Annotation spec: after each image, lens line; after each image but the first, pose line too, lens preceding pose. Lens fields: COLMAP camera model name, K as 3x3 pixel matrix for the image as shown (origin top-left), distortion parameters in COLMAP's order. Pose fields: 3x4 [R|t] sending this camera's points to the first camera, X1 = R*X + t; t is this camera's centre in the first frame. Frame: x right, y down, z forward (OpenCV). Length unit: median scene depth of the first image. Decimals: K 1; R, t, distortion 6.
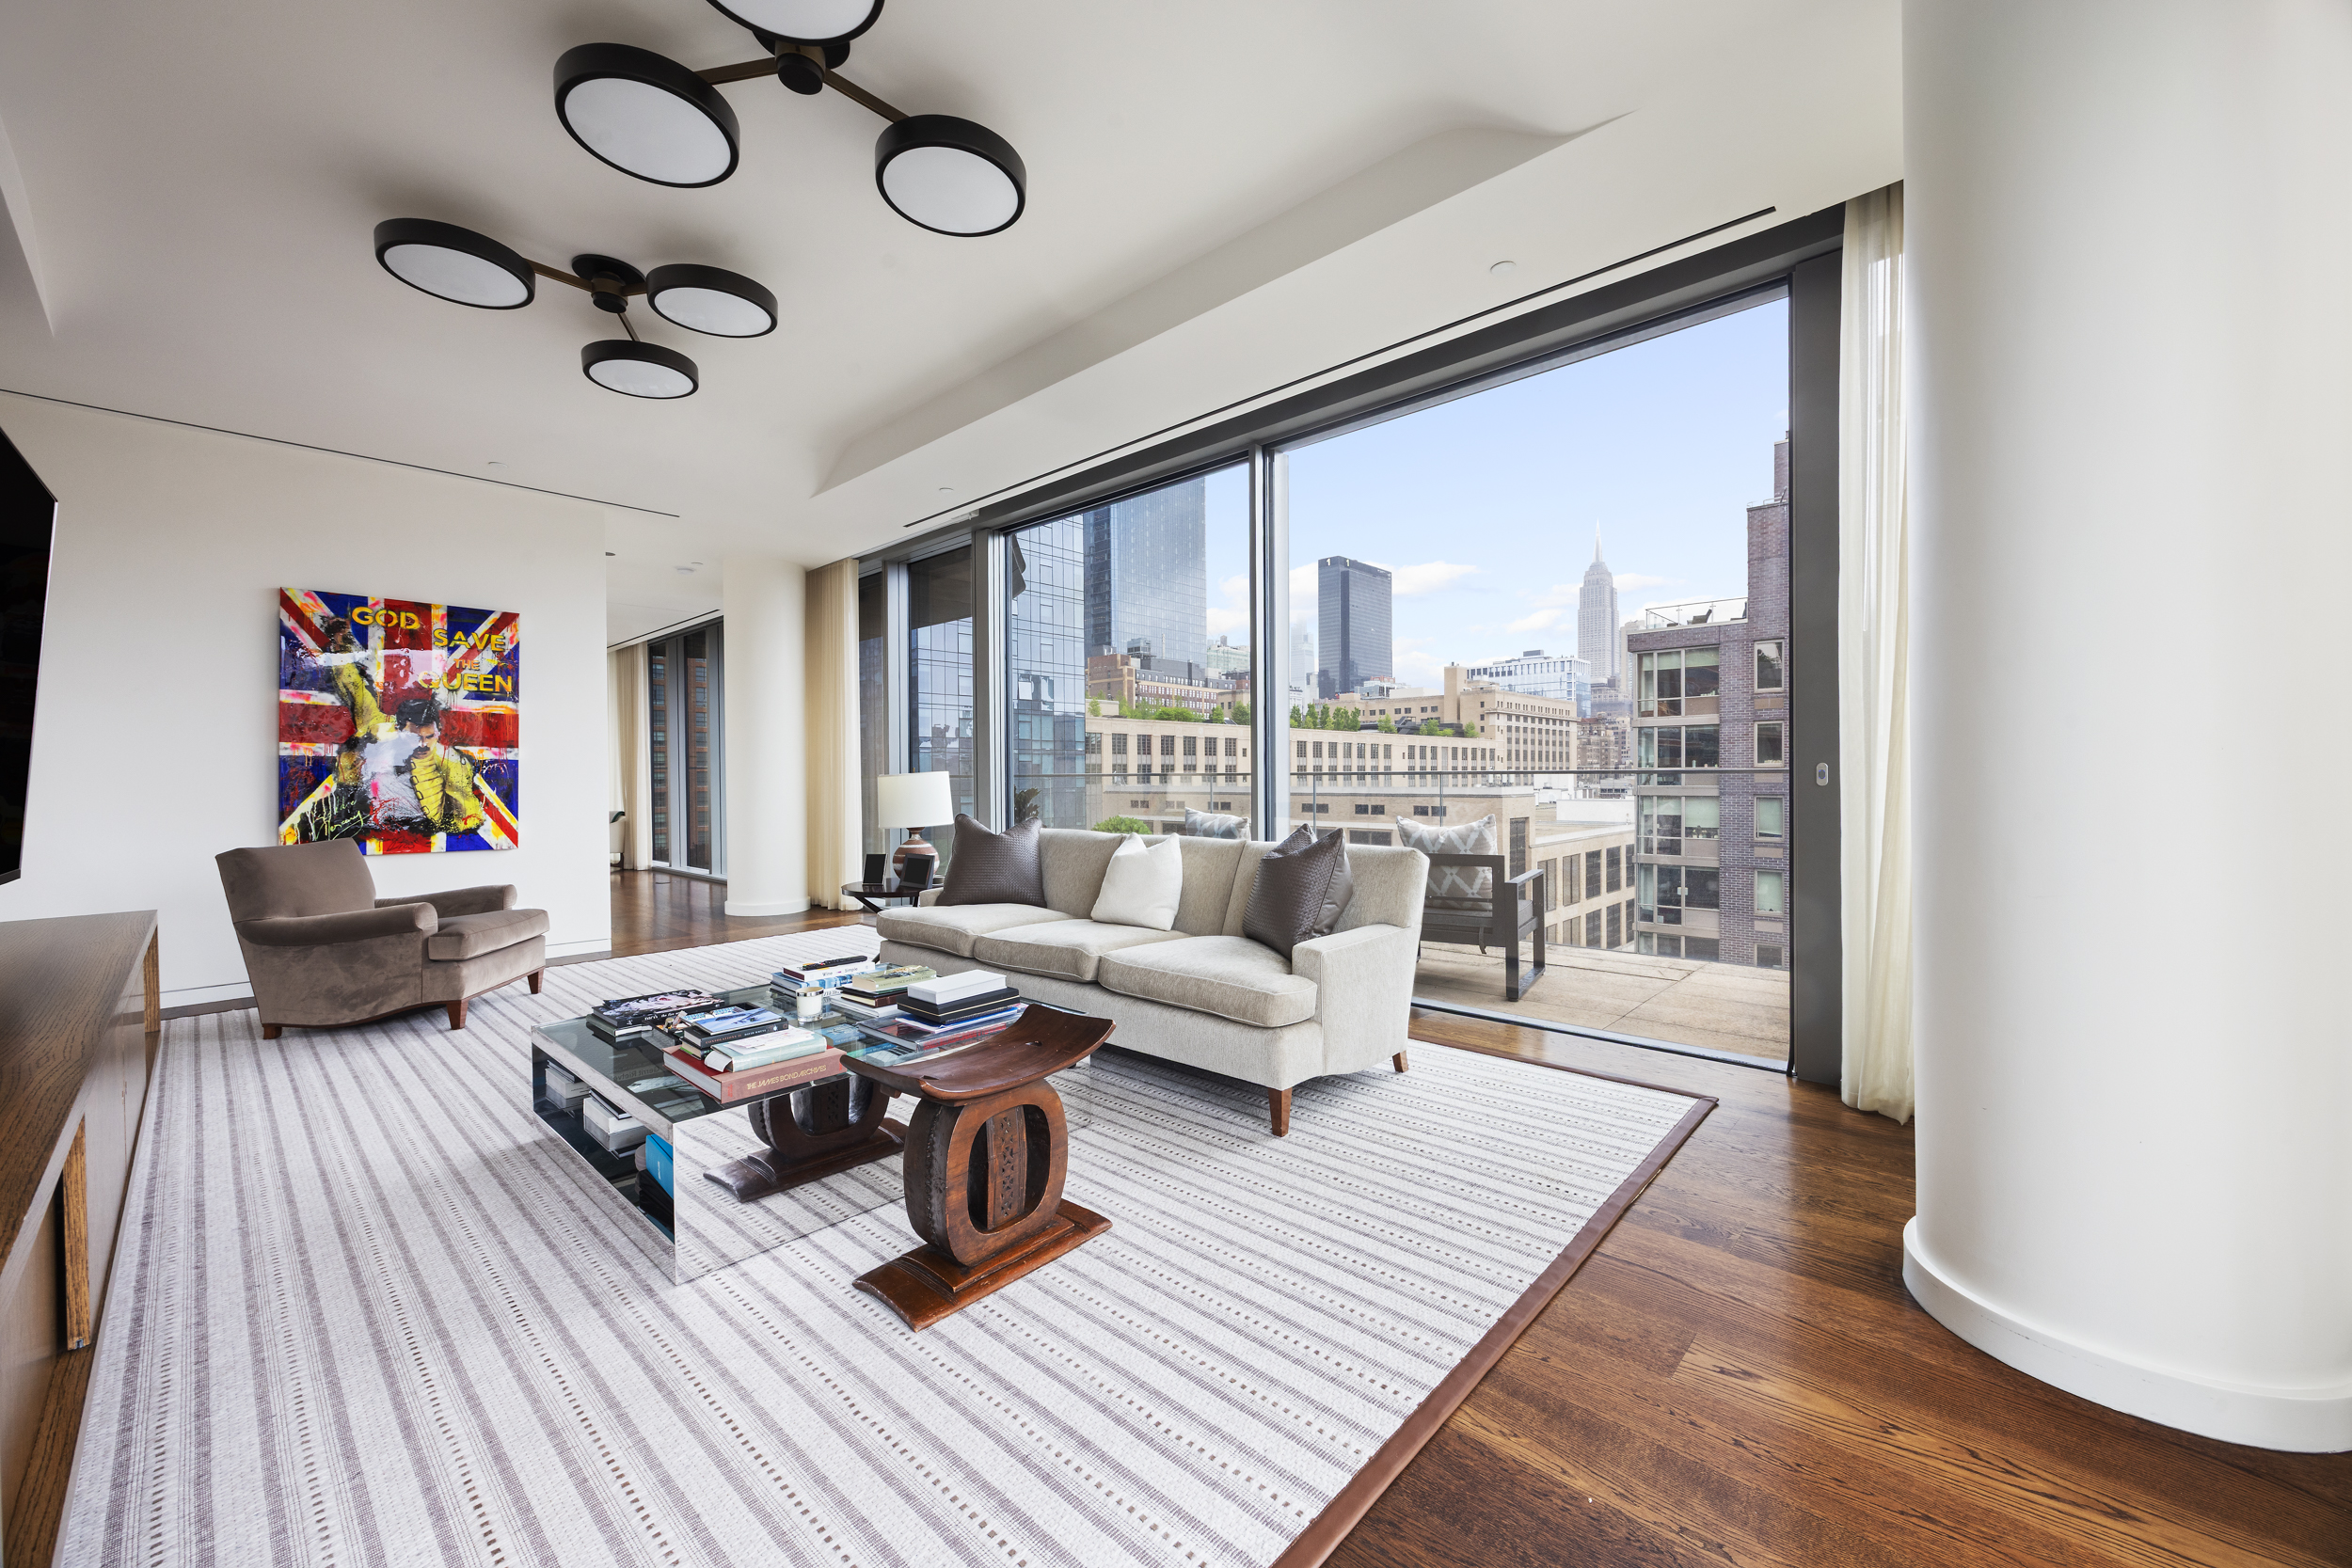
lens RADIAL K [[897.7, 0, 1176.0], [0, 897.7, 784.0], [0, 0, 1]] dist [-0.001788, -0.000184]
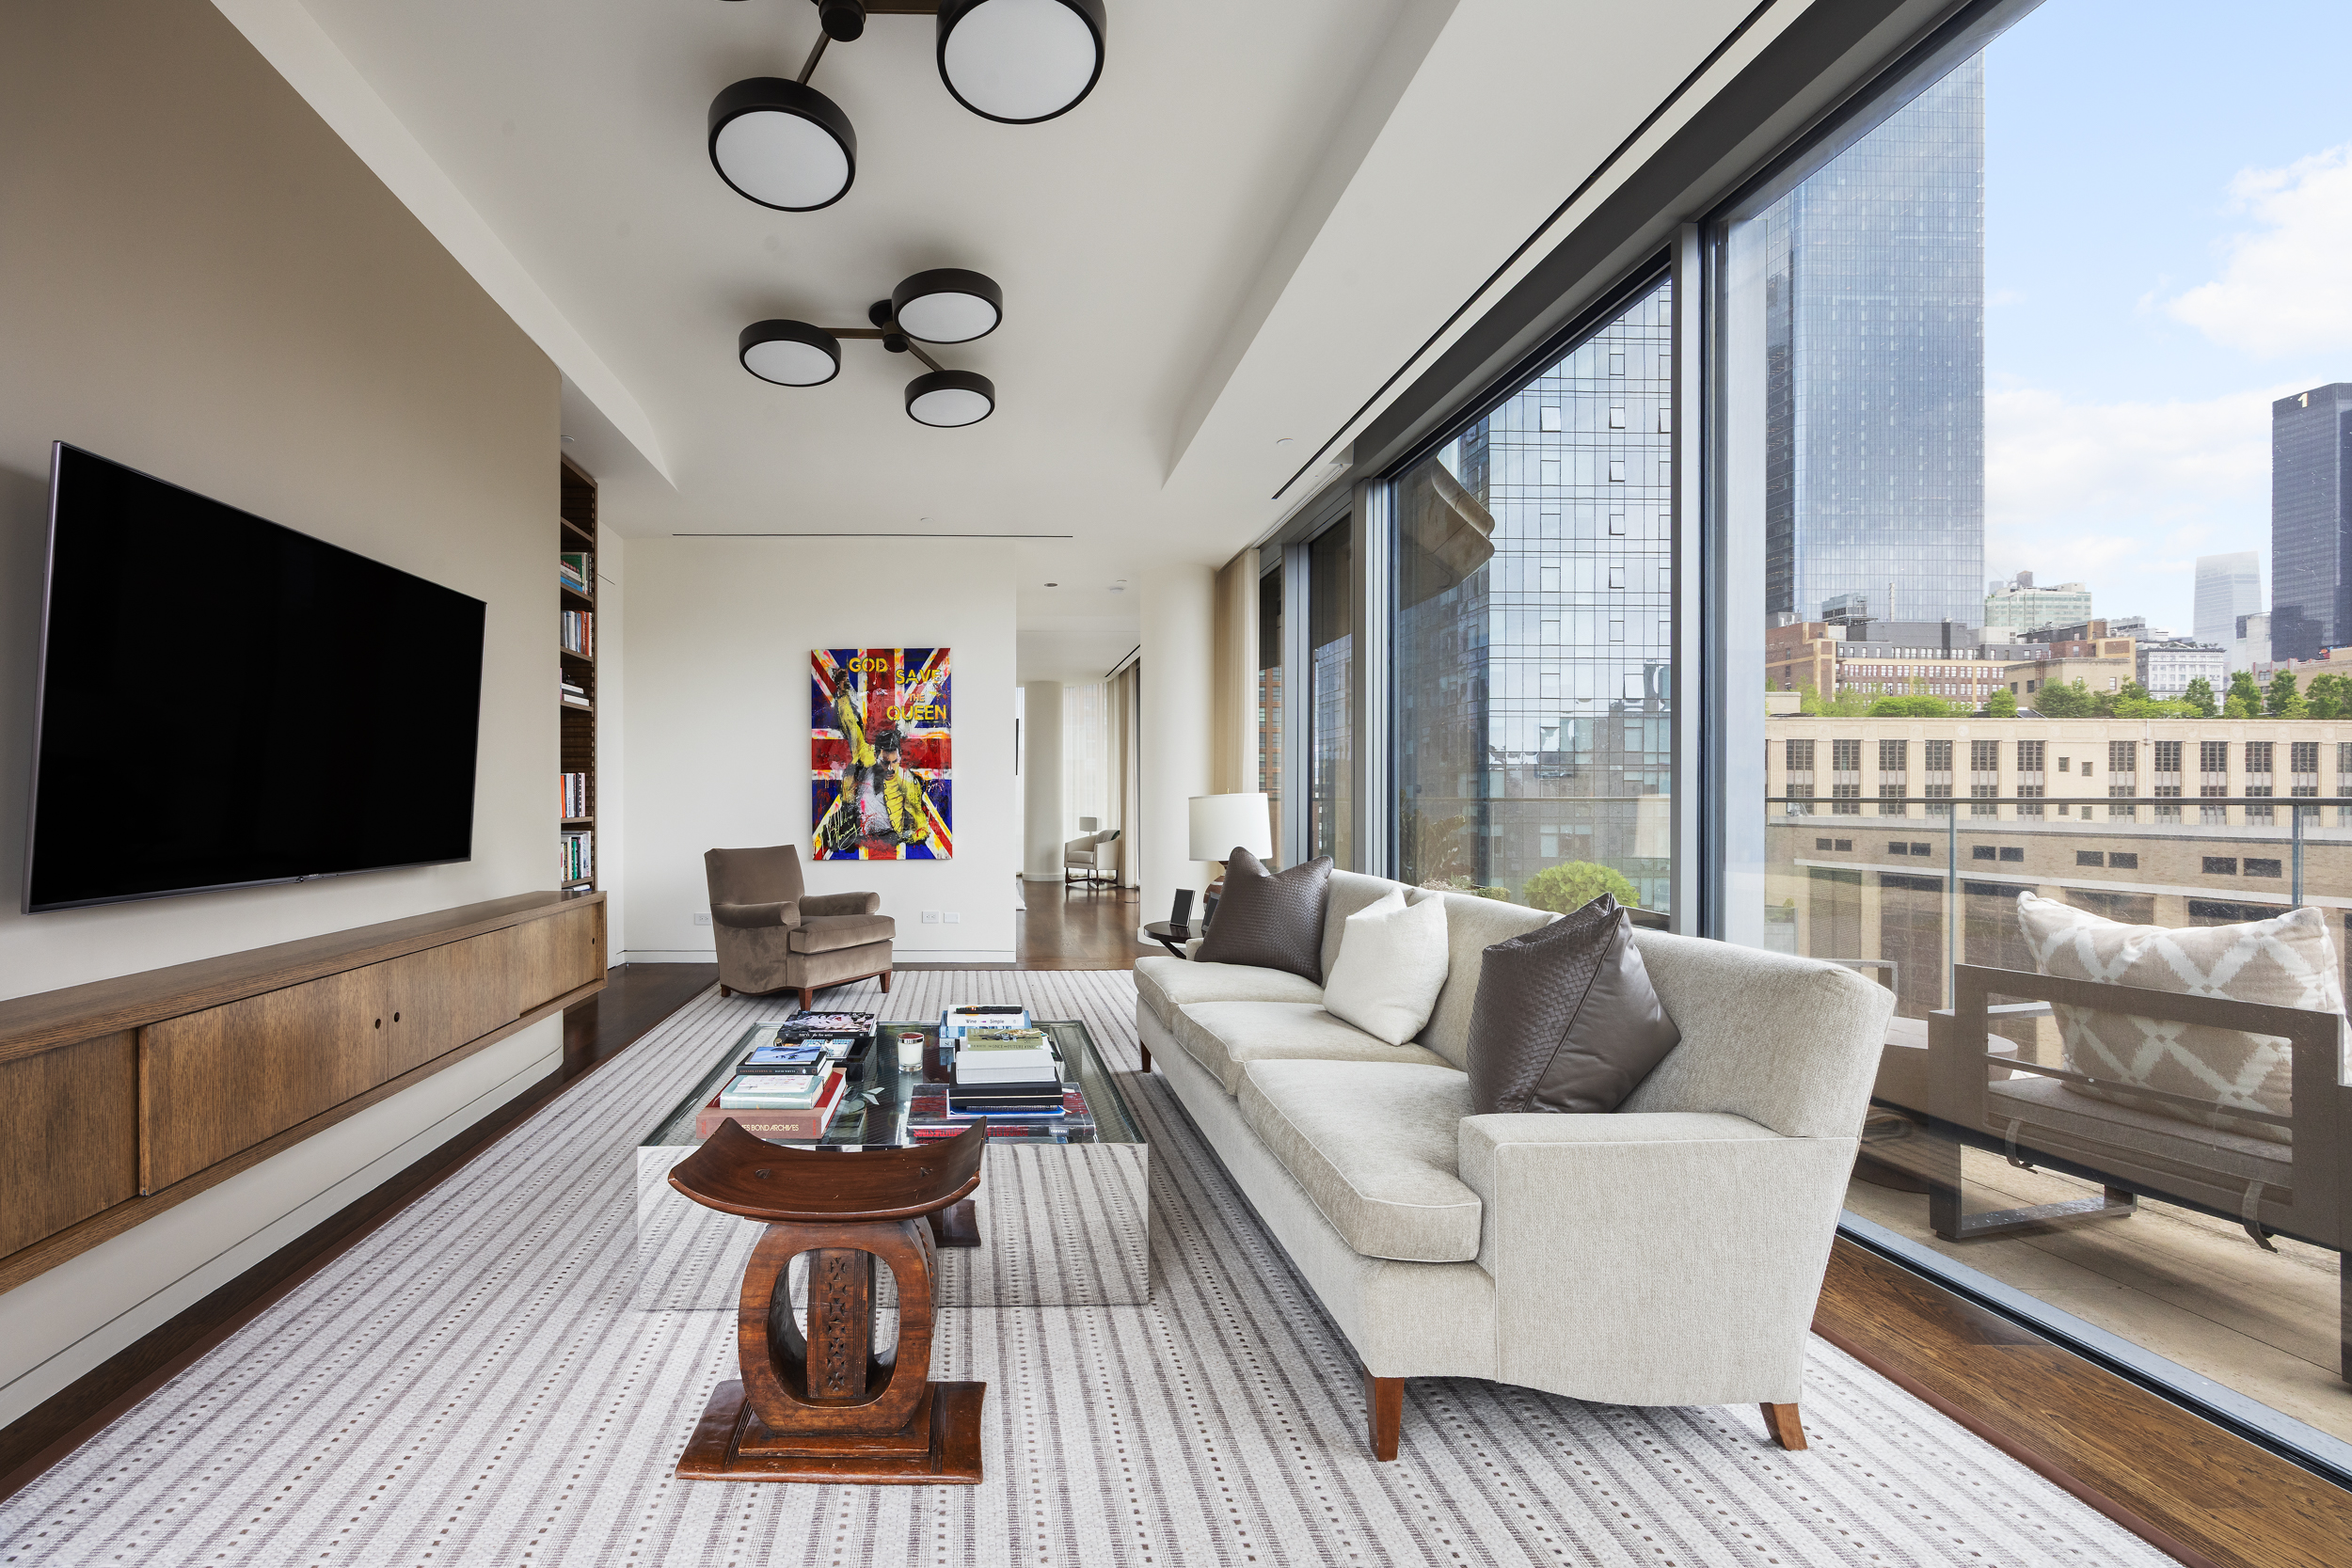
lens RADIAL K [[978.4, 0, 1178.8], [0, 978.4, 792.0], [0, 0, 1]] dist [-0.001445, -0.000273]
pose [[0.695348, 0.004687, -0.718658, 0.338308], [-0.015852, 0.999835, -0.008818, -0.006019], [0.718498, 0.017524, 0.695308, 0.360571]]
